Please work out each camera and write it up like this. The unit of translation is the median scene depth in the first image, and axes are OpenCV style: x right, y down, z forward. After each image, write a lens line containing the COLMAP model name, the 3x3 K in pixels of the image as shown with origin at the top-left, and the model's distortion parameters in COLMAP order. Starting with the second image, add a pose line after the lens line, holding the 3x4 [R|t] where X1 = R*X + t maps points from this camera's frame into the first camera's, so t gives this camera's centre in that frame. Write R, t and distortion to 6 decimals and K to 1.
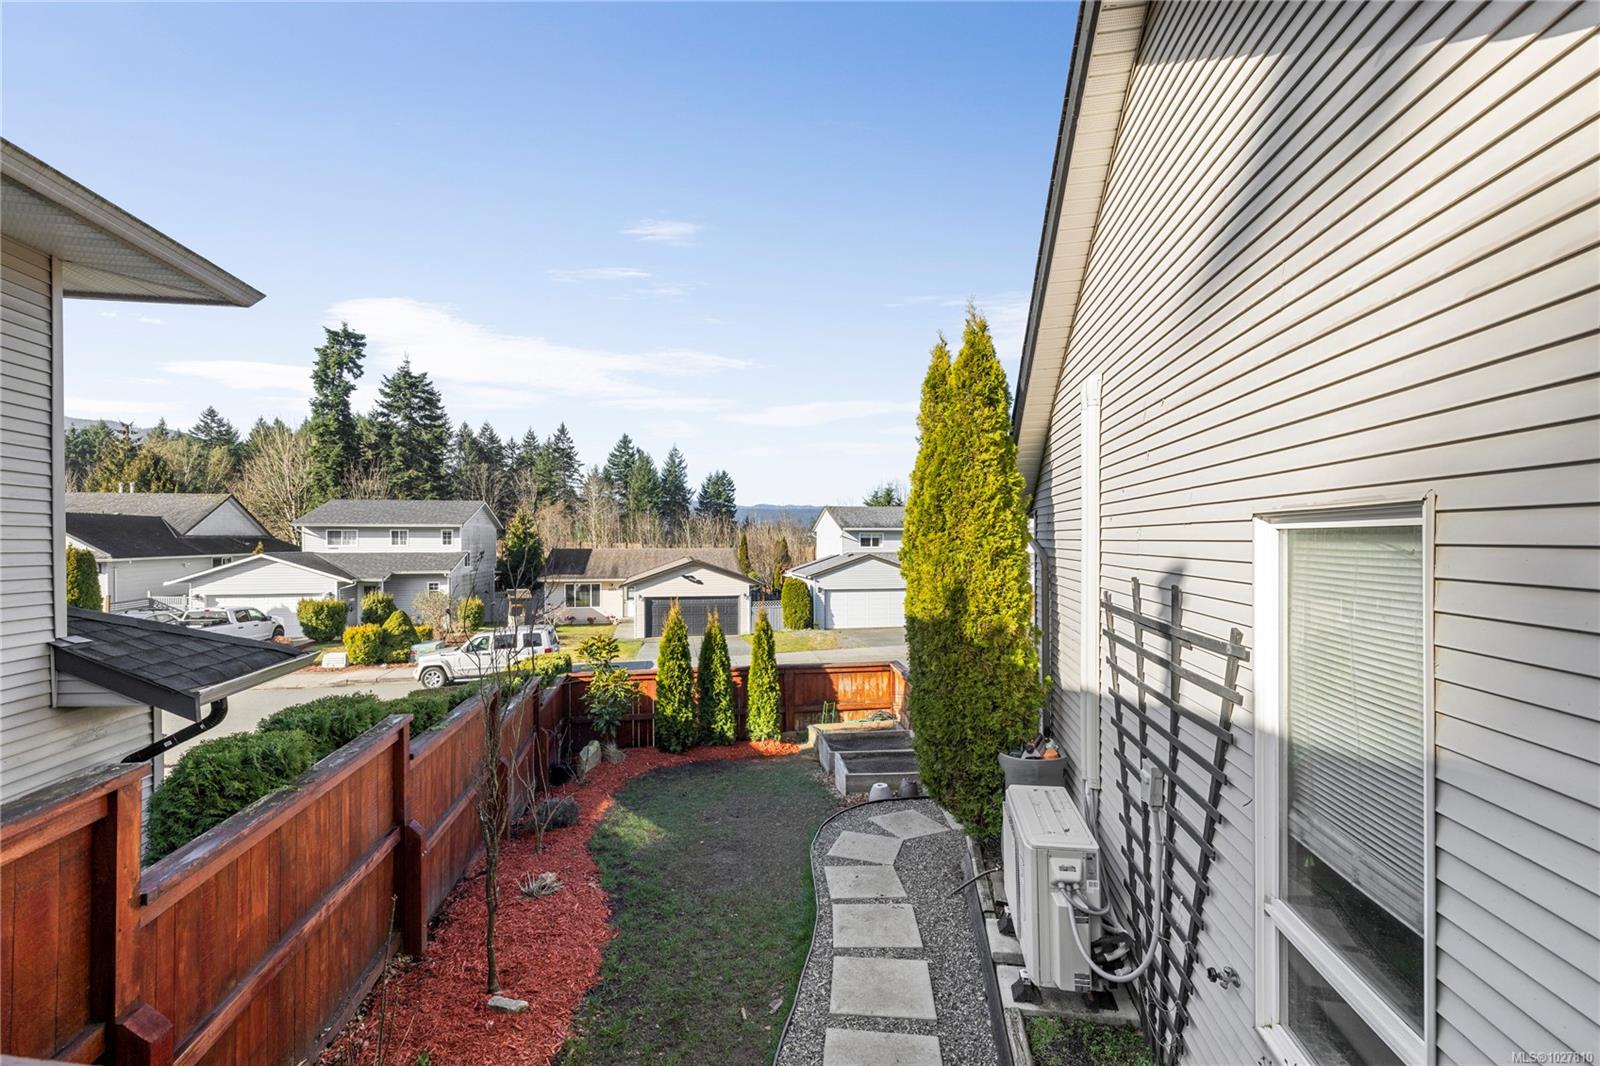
lens RADIAL K [[673.6, 0, 800.0], [0, 673.6, 533.0], [0, 0, 1]] dist [-0.000249, 0.000001]
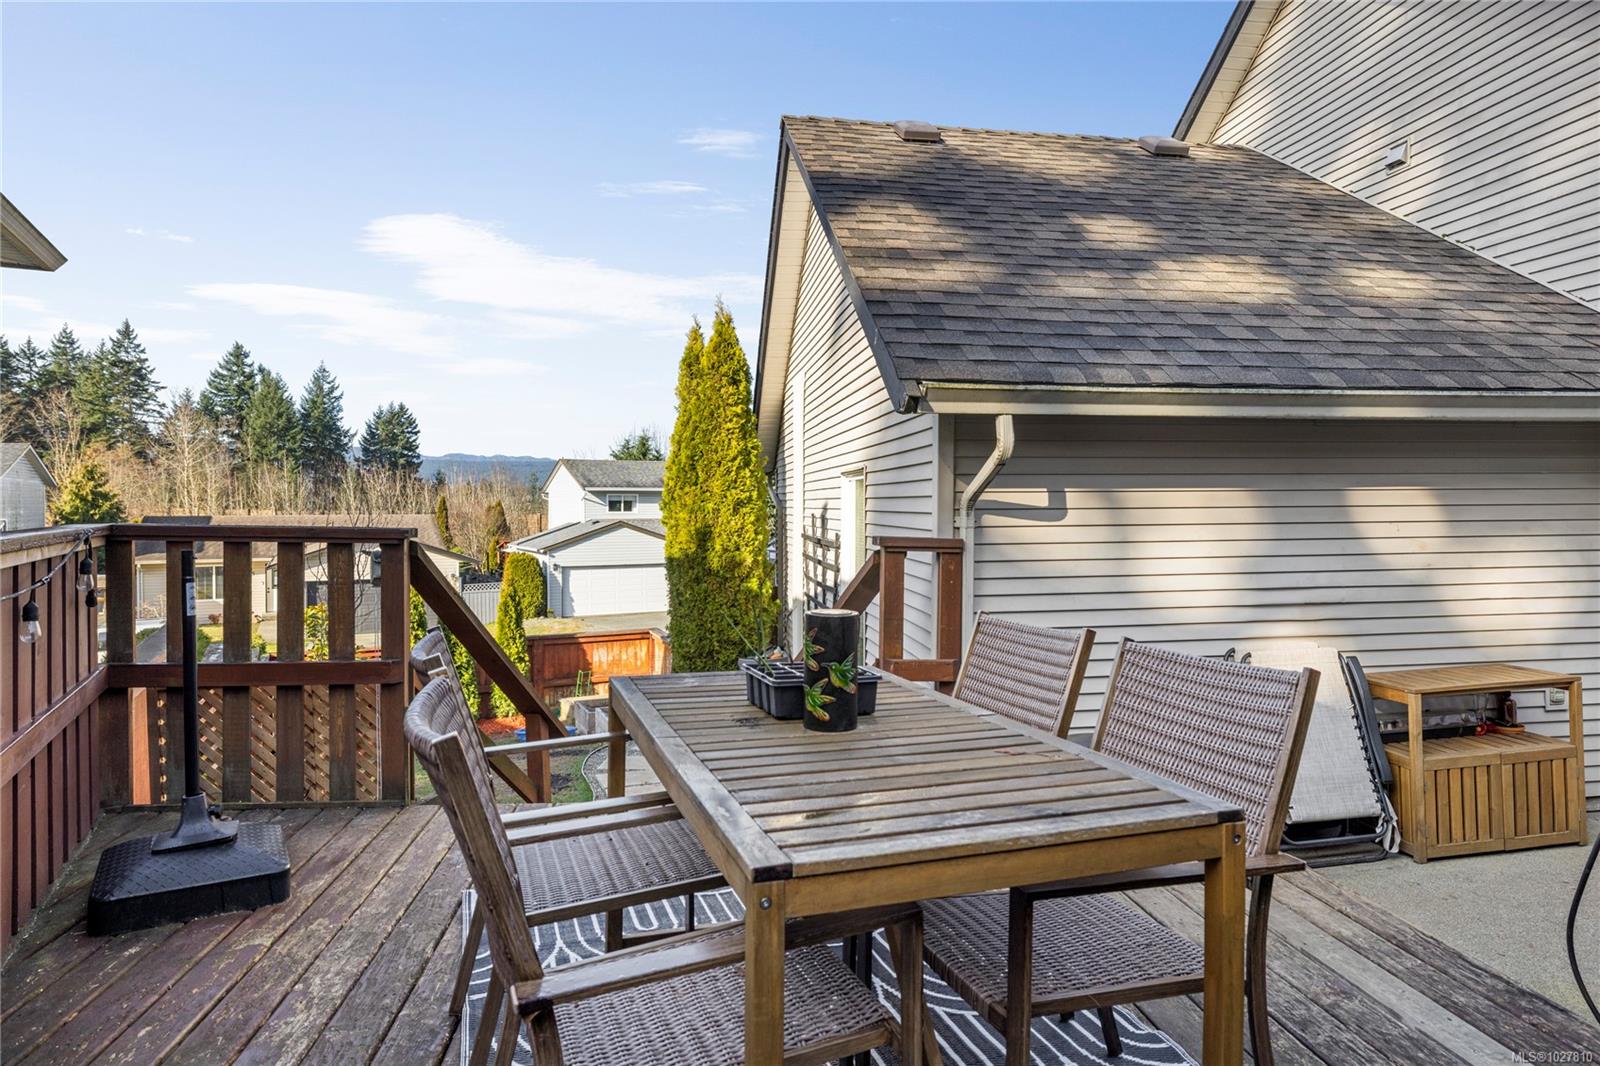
lens RADIAL K [[958.4, 0, 800.2], [0, 958.4, 507.6], [0, 0, 1]] dist [-0.002226, -0.000066]
pose [[0.956984, -0.000442, 0.290140, -0.022036], [-0.002748, 0.999940, 0.010586, 0.003666], [-0.290128, -0.010928, 0.956926, -0.141836]]
